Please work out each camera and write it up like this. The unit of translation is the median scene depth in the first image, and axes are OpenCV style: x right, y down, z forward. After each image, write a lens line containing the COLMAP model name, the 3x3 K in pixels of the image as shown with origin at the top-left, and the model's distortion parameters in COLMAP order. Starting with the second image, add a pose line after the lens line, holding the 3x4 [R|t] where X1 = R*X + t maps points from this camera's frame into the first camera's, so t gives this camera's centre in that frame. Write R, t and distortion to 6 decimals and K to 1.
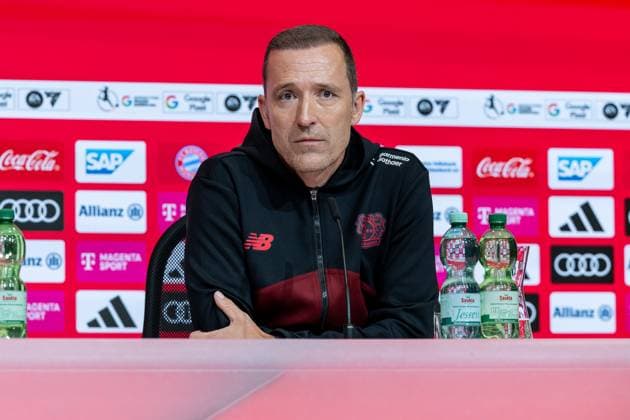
lens RADIAL K [[4489.4, 0, 315.0], [0, 4489.4, 210.0], [0, 0, 1]] dist [-0.103217, -1.073682]
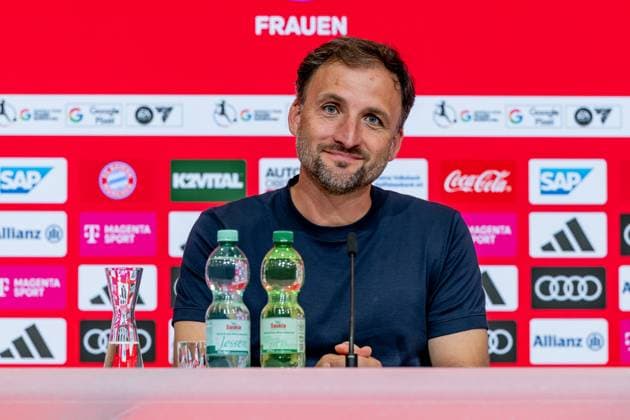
lens RADIAL K [[4489.4, 0, 315.0], [0, 4489.4, 210.0], [0, 0, 1]] dist [-0.103217, -1.073682]
pose [[0.949837, -0.010685, -0.312564, 0.293368], [0.008697, 0.999932, -0.007754, 0.003084], [0.312626, 0.004647, 0.949865, 0.130298]]
